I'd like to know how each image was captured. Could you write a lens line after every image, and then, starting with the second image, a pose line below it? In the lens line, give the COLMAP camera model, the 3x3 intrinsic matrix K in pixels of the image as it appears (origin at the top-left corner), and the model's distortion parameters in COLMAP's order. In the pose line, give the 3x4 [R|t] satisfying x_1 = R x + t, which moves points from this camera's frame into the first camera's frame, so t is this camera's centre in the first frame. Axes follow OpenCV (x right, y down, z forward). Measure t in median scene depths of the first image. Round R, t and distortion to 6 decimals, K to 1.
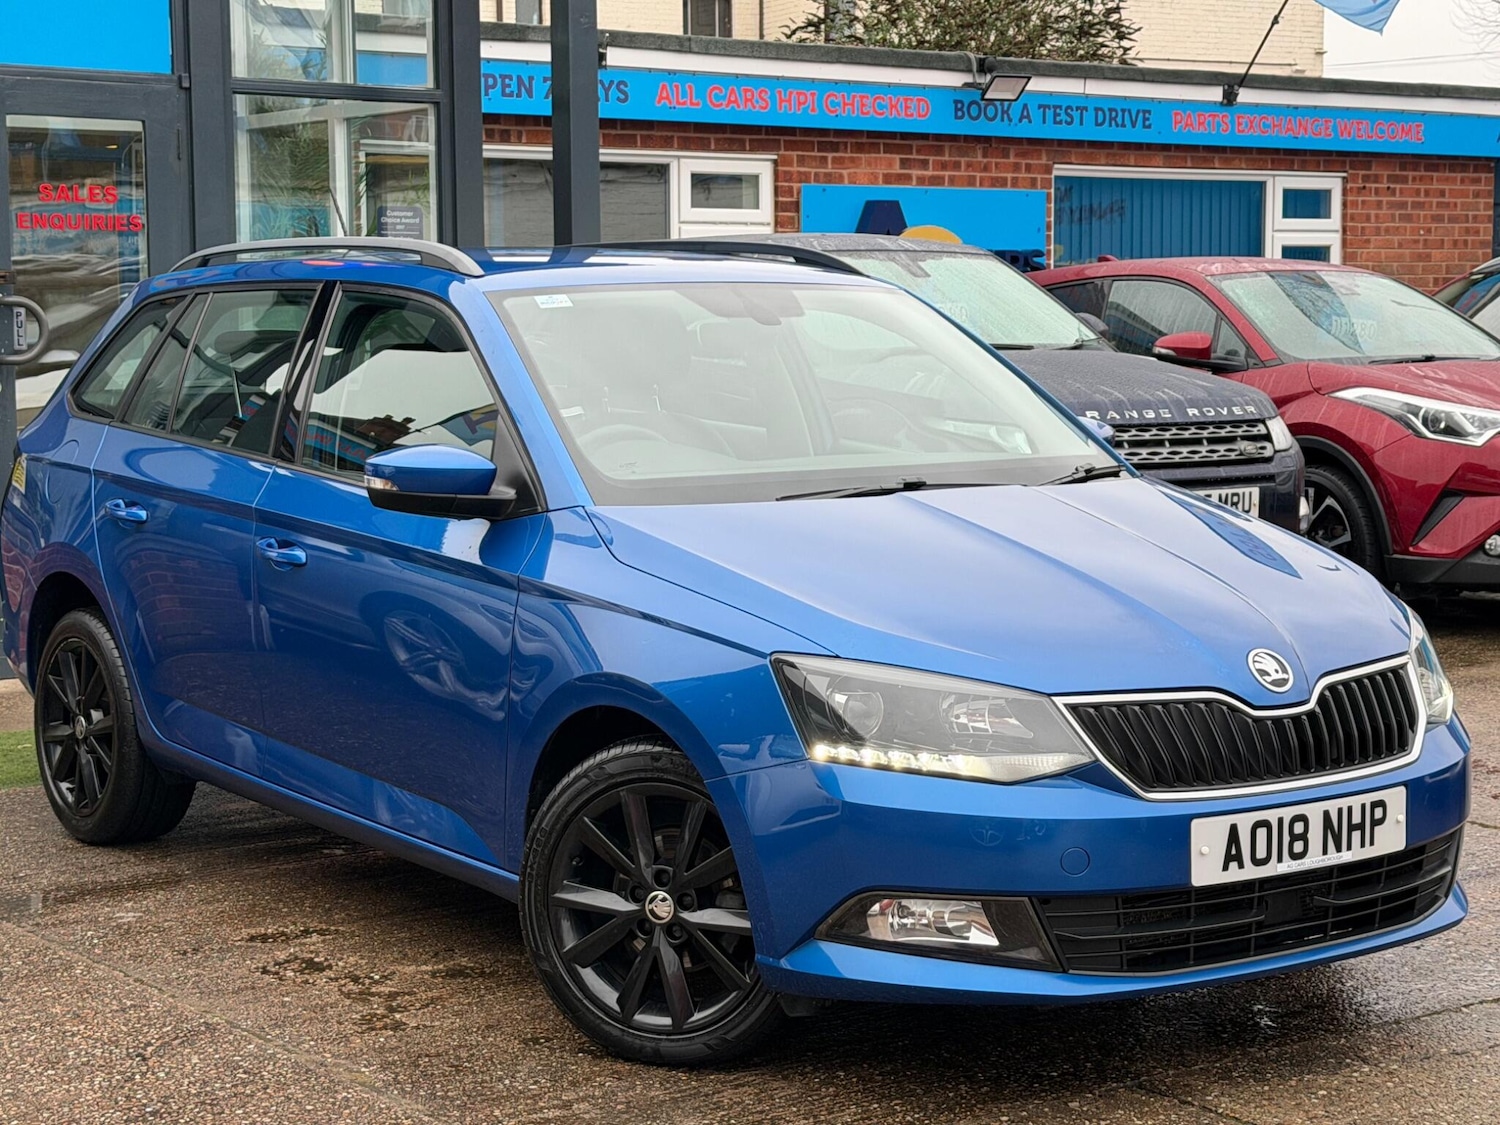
lens RADIAL K [[2822.2, 0, 750.0], [0, 2822.2, 562.5], [0, 0, 1]] dist [0.039603, 0.045588]
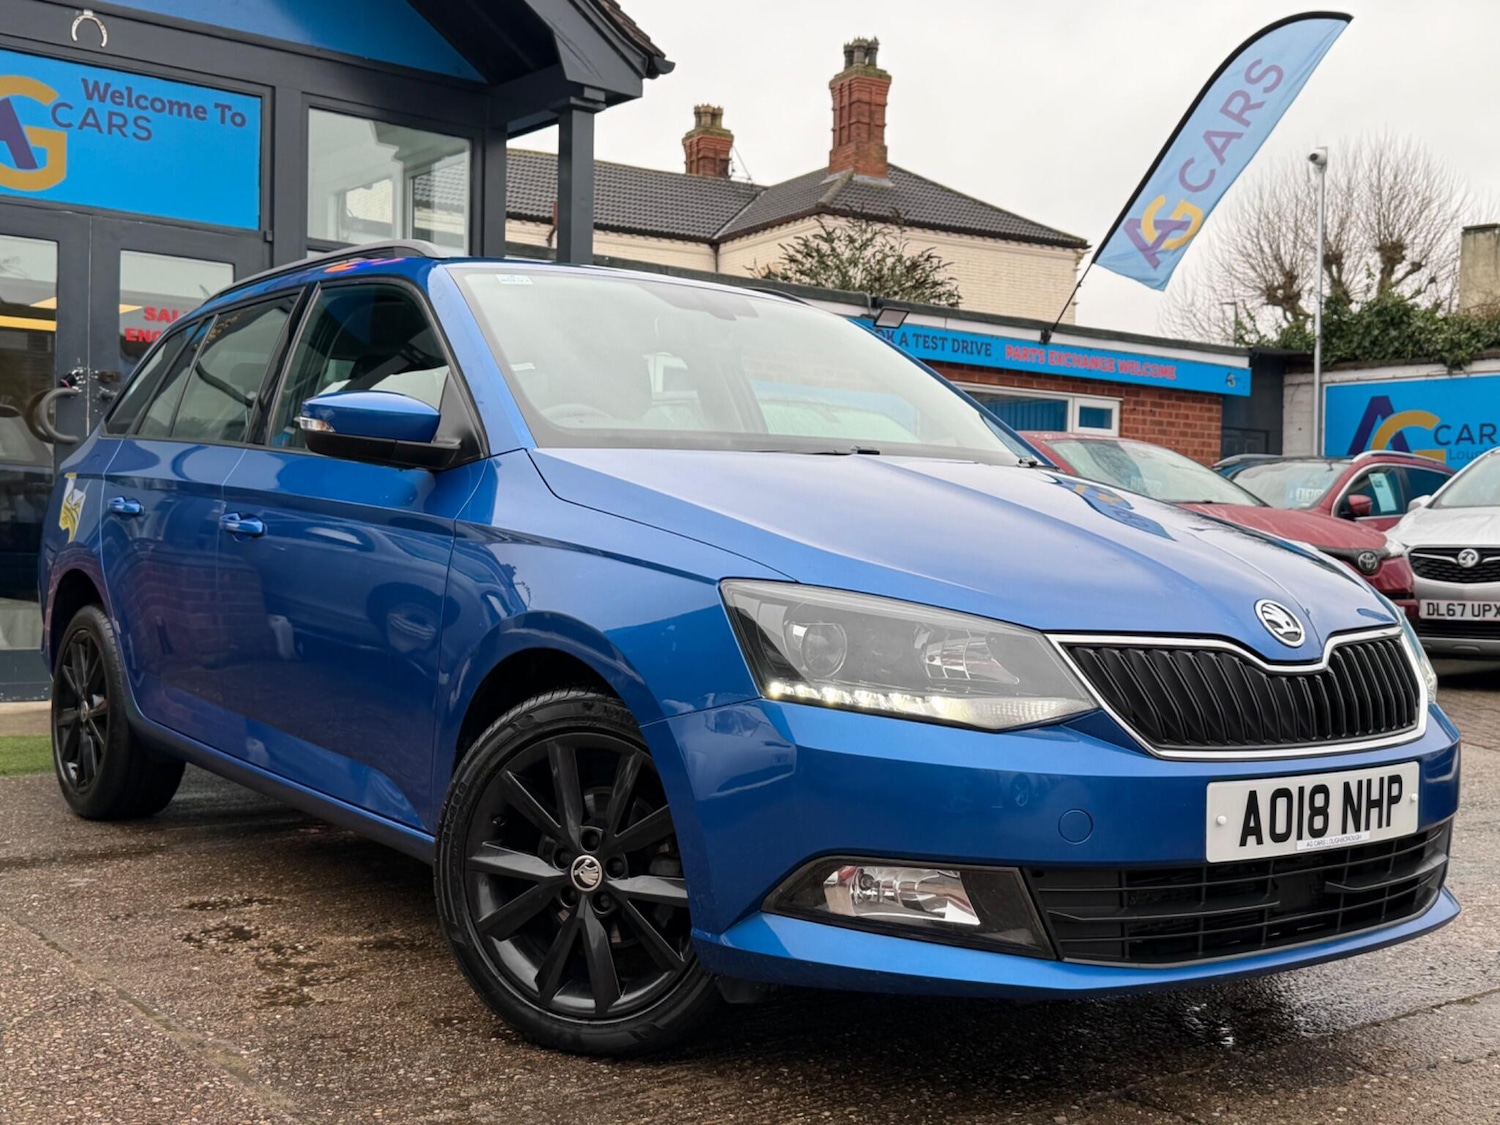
lens RADIAL K [[1776.0, 0, 750.0], [0, 1776.0, 562.5], [0, 0, 1]] dist [0.193532, -0.603871]
pose [[0.999137, 0.031863, 0.026656, 0.001557], [-0.029901, 0.997026, -0.071022, 0.062844], [-0.028840, 0.070164, 0.997118, 0.428453]]
